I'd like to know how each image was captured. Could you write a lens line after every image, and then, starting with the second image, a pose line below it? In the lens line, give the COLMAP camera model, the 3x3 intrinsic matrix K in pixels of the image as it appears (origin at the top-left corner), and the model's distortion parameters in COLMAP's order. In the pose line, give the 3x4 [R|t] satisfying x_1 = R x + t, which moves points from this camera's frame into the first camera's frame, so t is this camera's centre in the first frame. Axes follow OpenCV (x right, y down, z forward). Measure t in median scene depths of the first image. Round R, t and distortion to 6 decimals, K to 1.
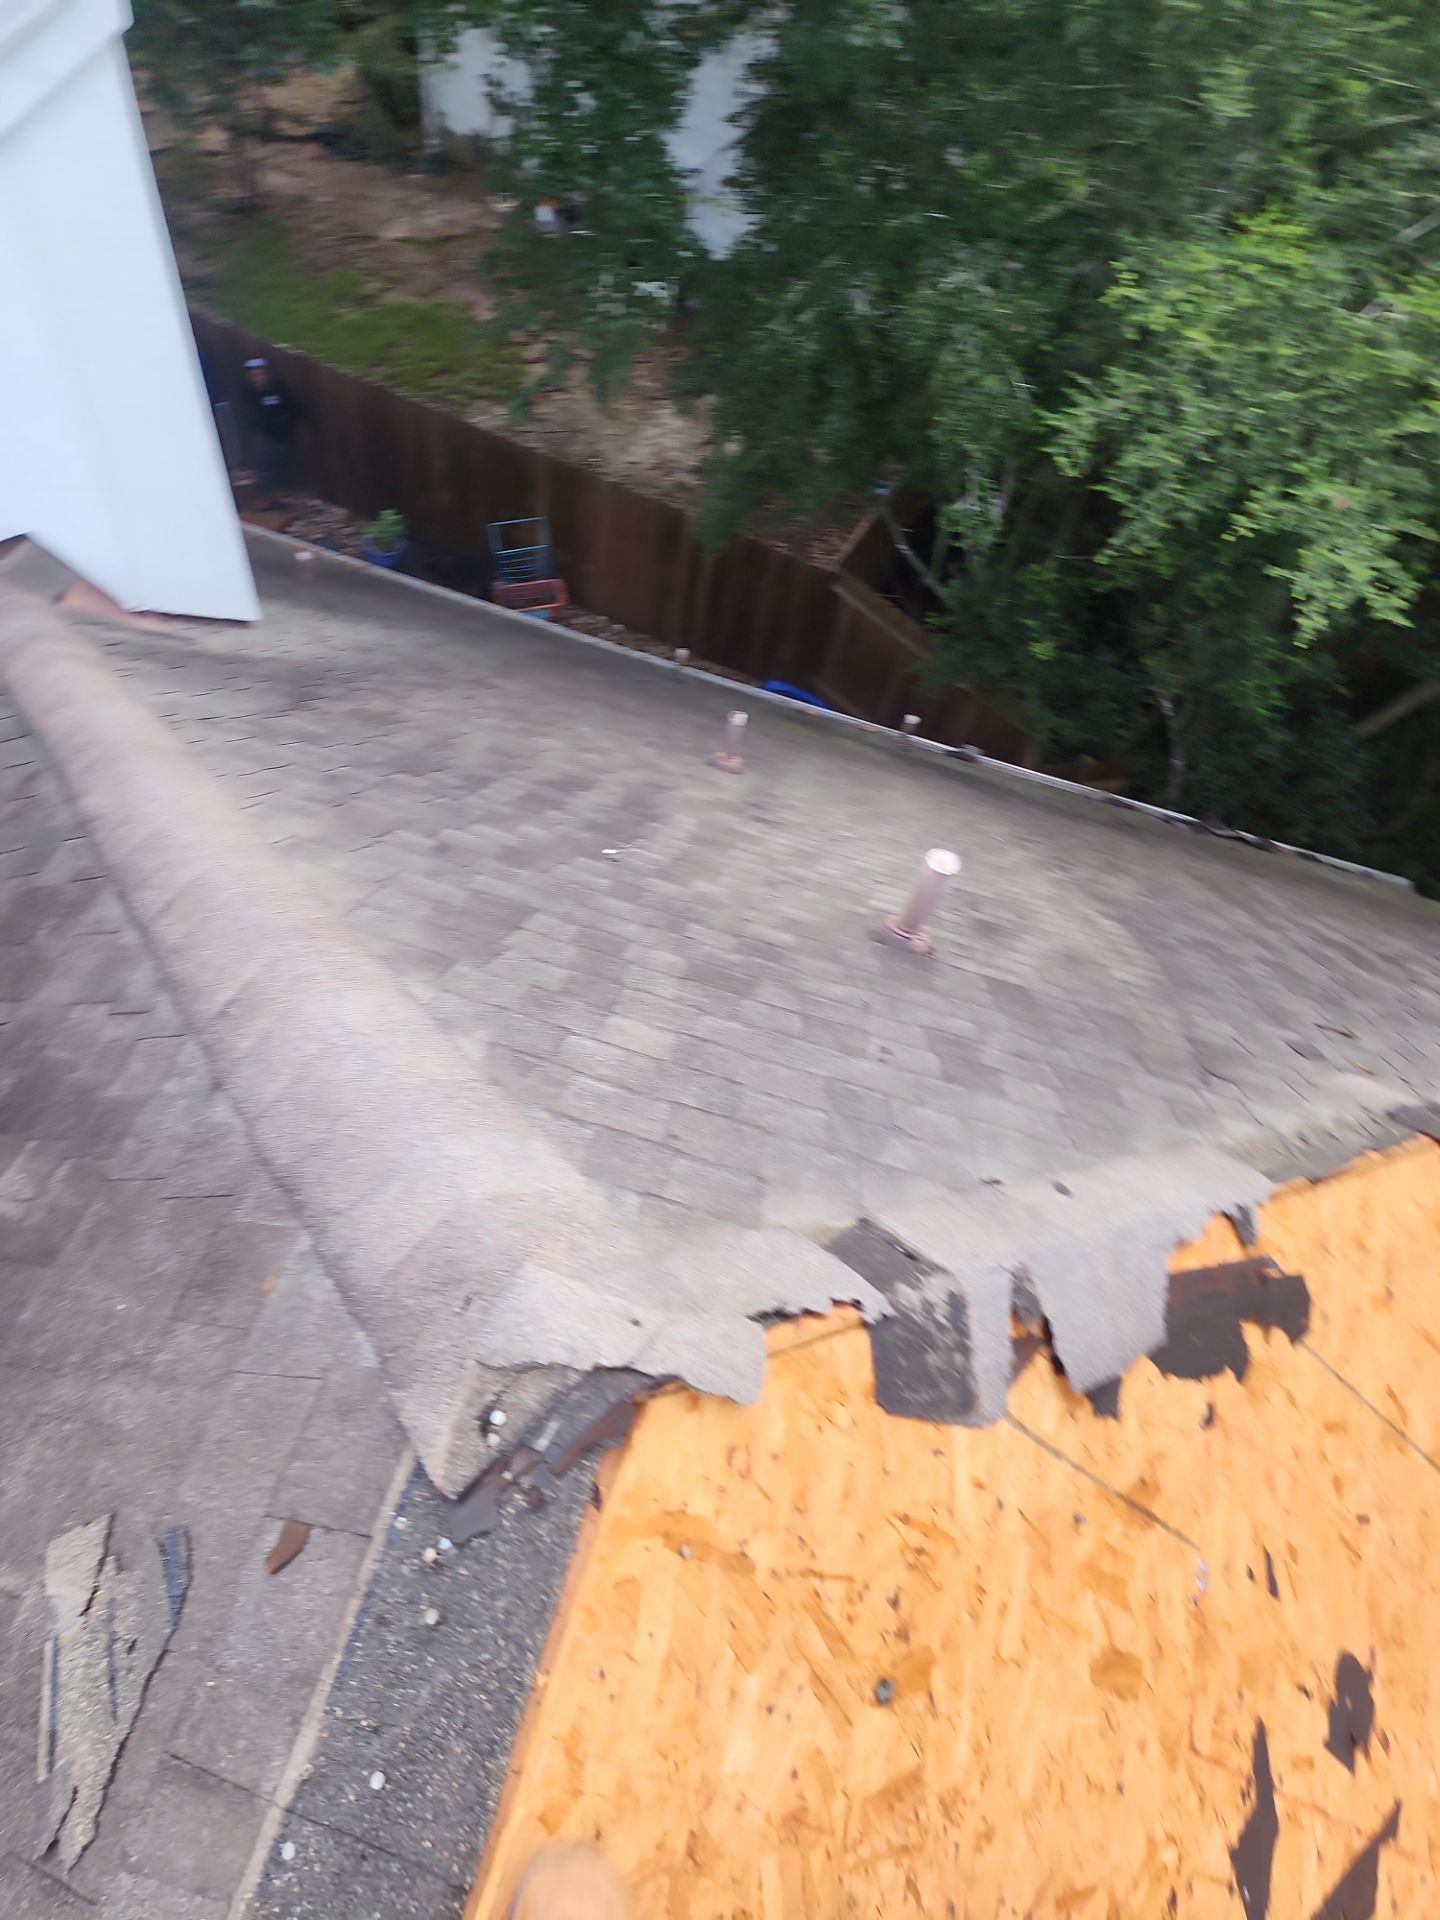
lens RADIAL K [[1248.9, 0, 720.0], [0, 1248.9, 960.0], [0, 0, 1]] dist [0.045532, -0.044681]
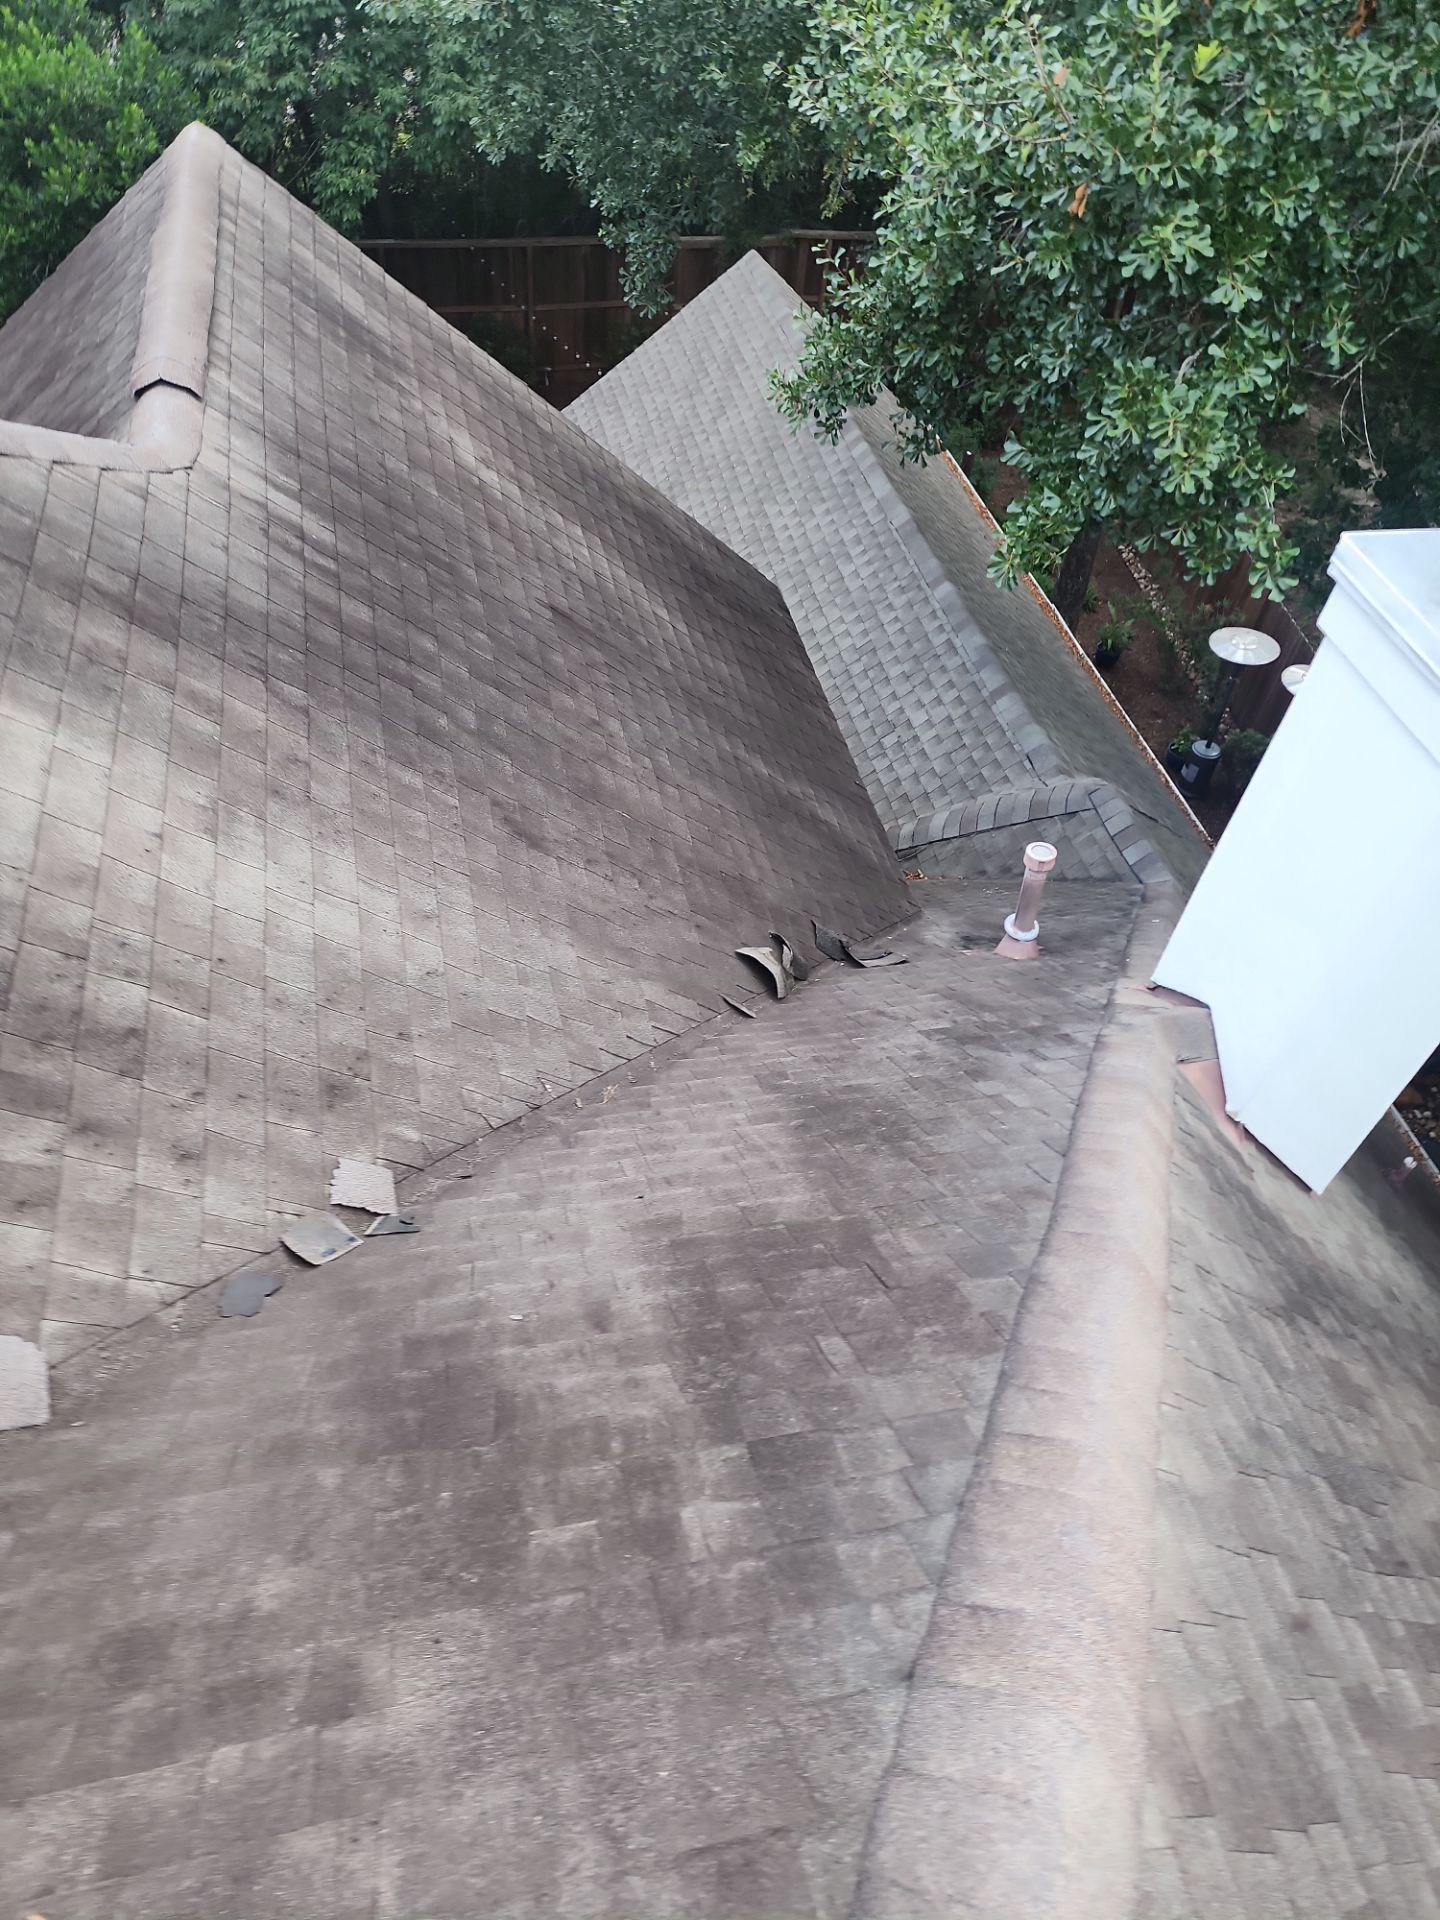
lens RADIAL K [[1248.9, 0, 720.0], [0, 1248.9, 960.0], [0, 0, 1]] dist [0.045532, -0.044681]
pose [[0.485551, 0.579678, -0.654380, -0.117324], [-0.759890, 0.649943, 0.011908, -0.090332], [0.432212, 0.491475, 0.756072, 0.019016]]
